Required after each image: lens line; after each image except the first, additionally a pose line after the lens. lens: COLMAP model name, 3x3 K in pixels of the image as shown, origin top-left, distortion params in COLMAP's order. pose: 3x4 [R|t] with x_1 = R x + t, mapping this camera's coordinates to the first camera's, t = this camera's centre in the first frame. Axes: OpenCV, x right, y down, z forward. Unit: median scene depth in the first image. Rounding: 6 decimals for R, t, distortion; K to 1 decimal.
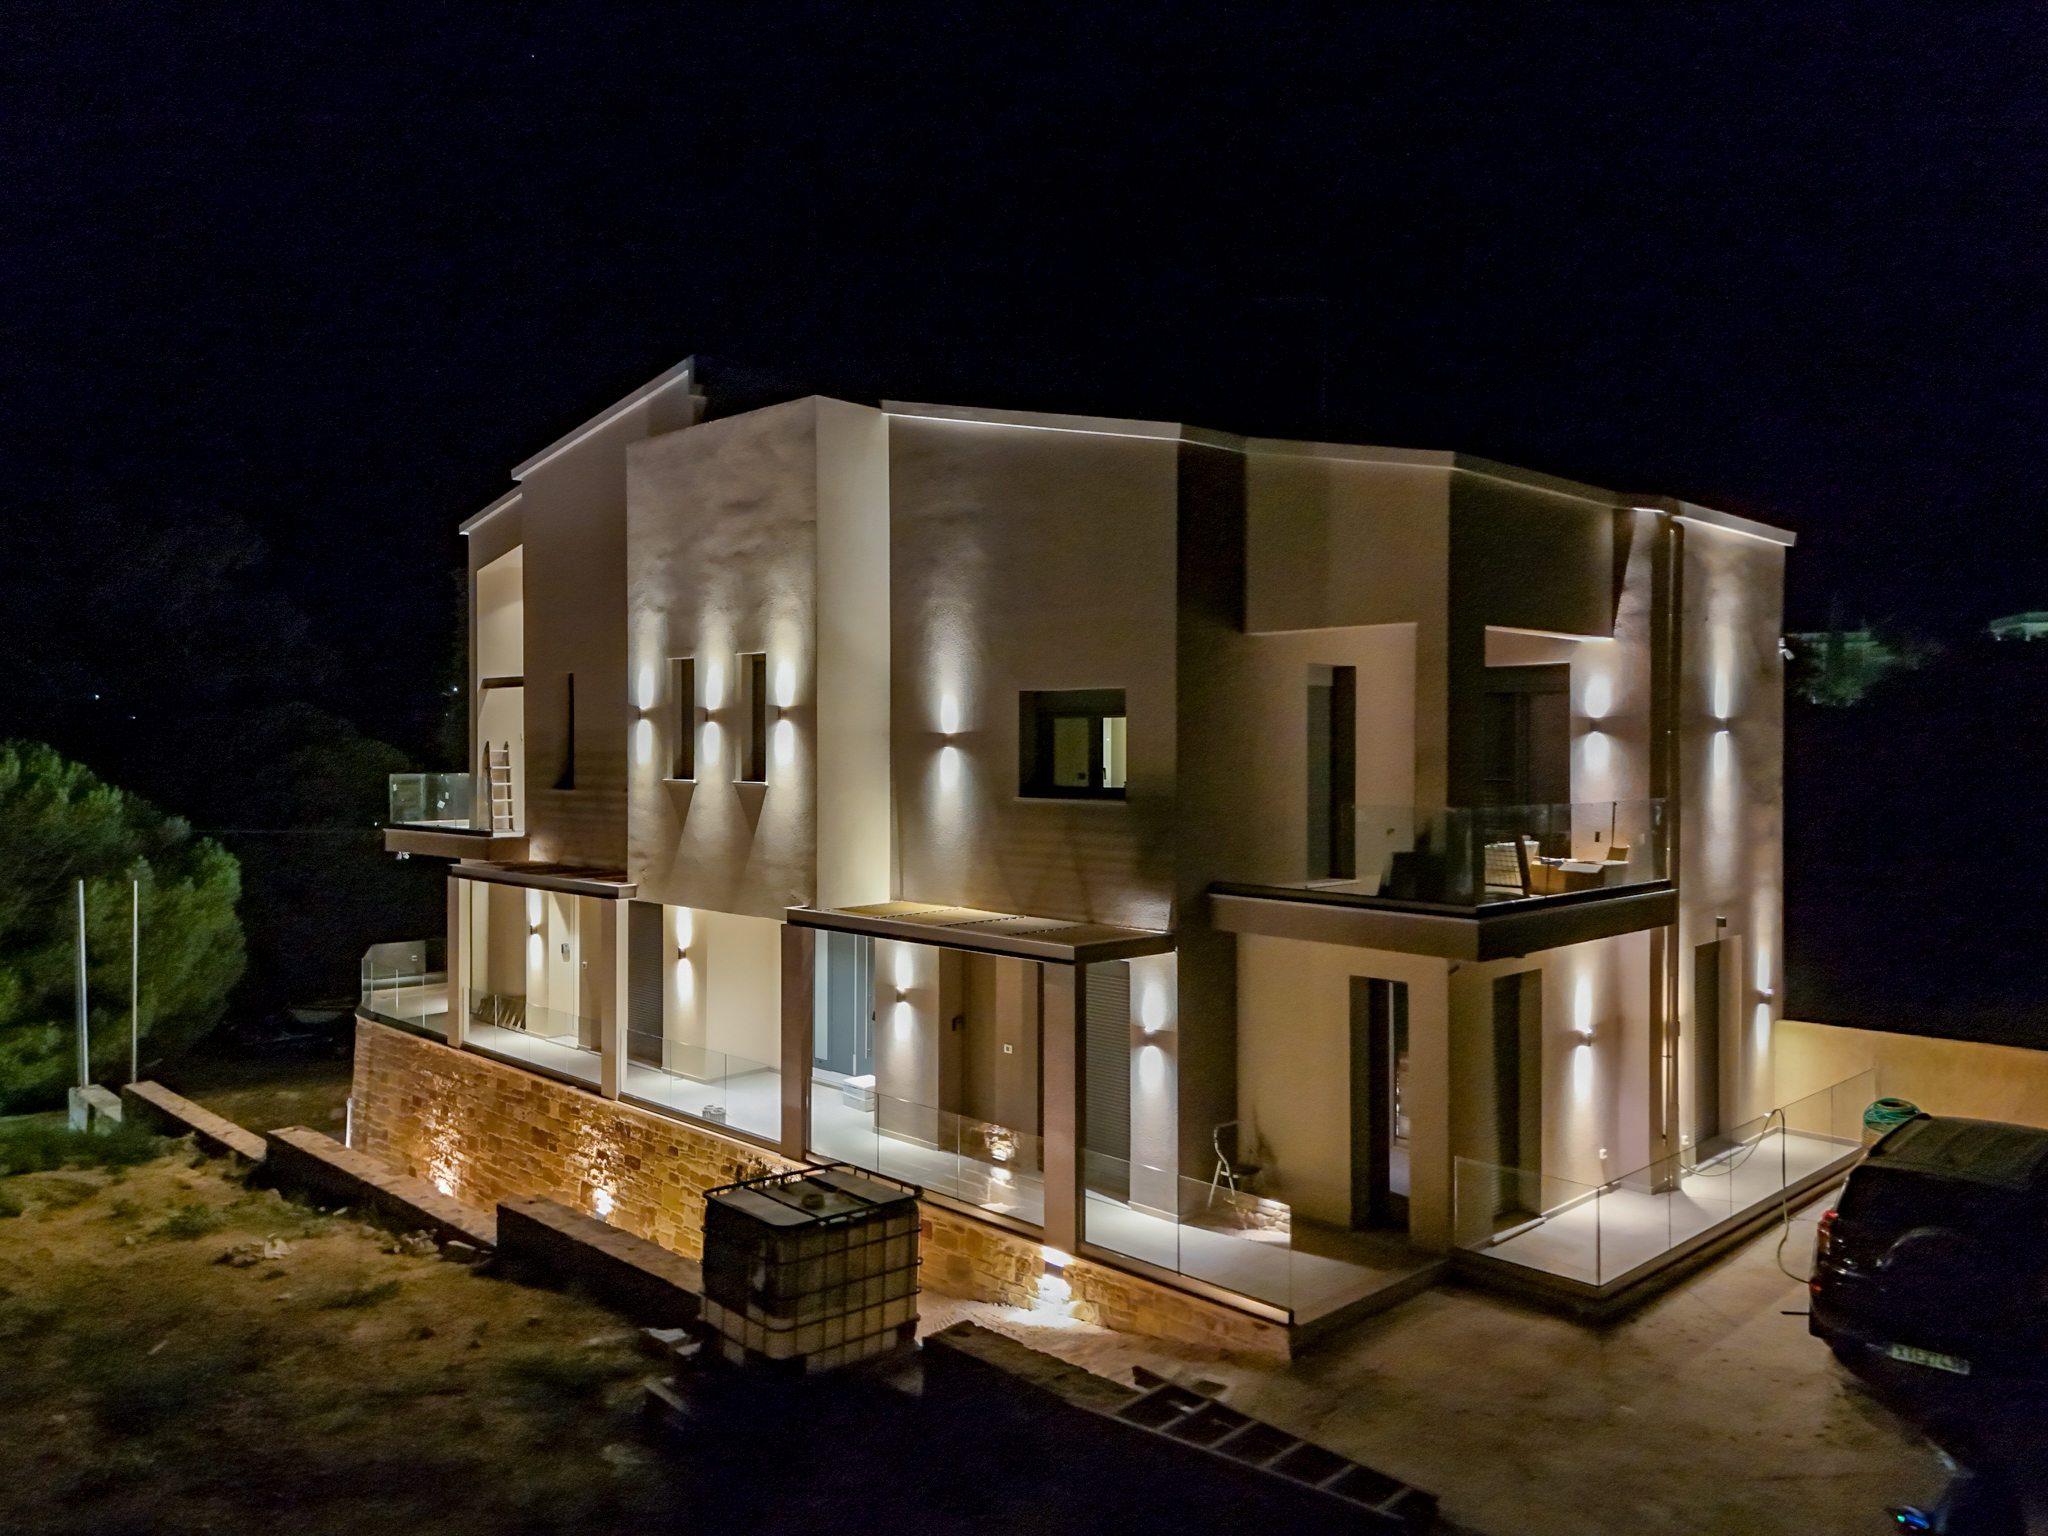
lens RADIAL K [[1515.5, 0, 1024.0], [0, 1515.5, 768.0], [0, 0, 1]] dist [0.073975, -0.064099]
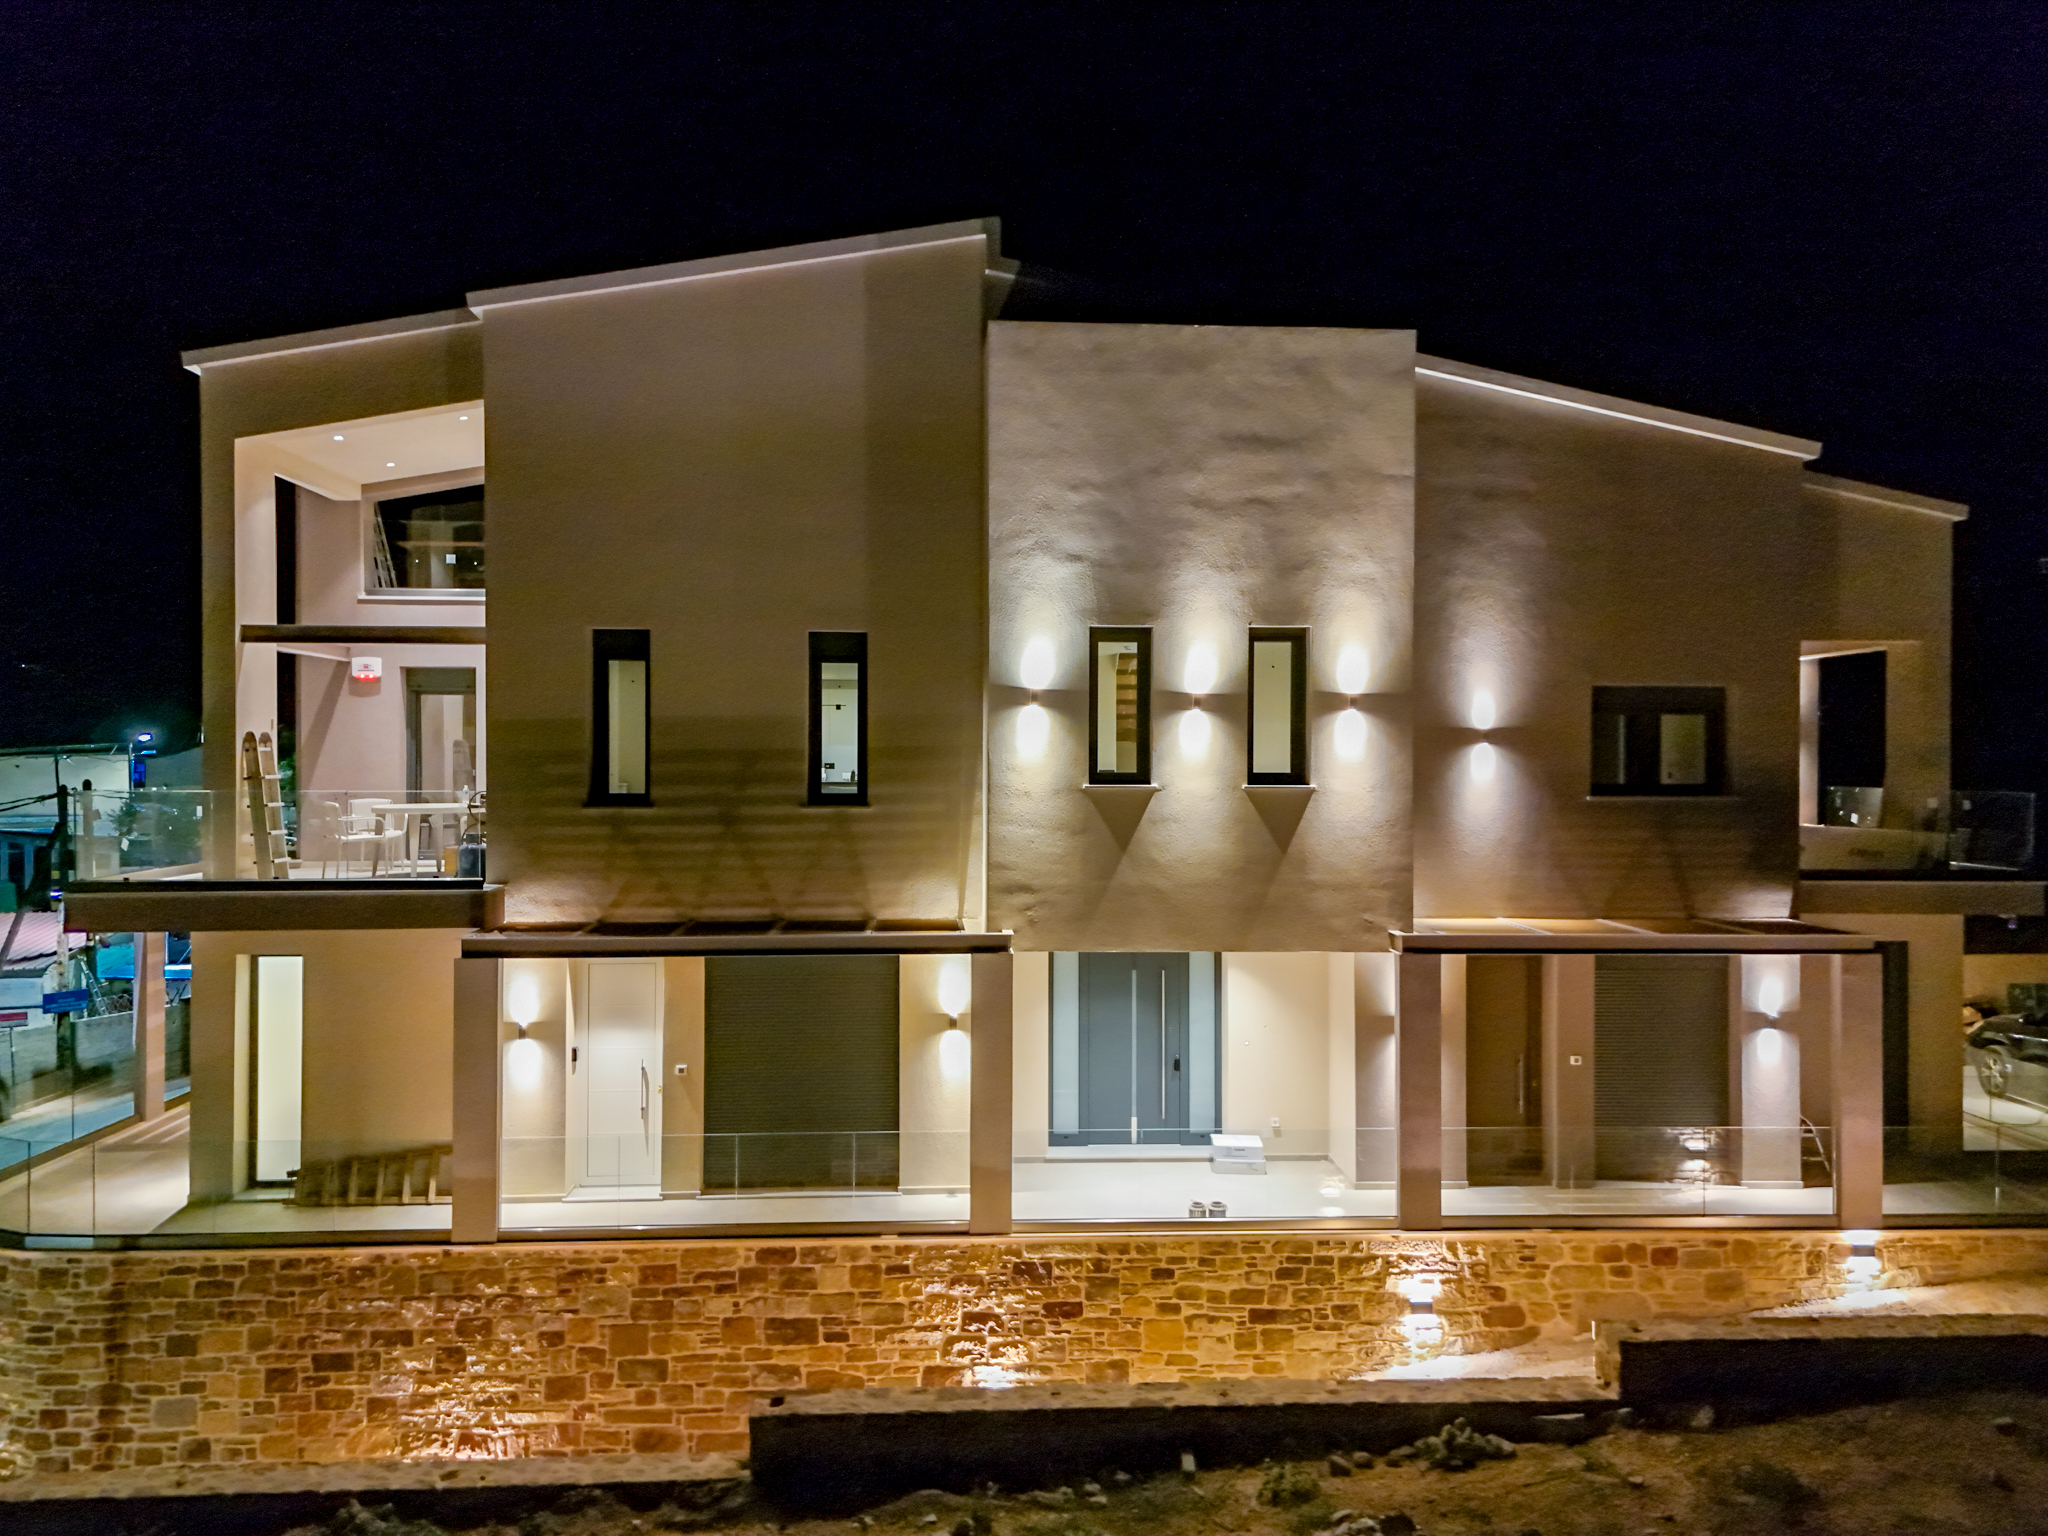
lens RADIAL K [[1515.5, 0, 1024.0], [0, 1515.5, 768.0], [0, 0, 1]] dist [0.073975, -0.064099]
pose [[0.658322, -0.007124, 0.752703, -0.929840], [0.009583, 0.999953, 0.001082, -0.002685], [-0.752675, 0.006501, 0.658360, 0.604627]]
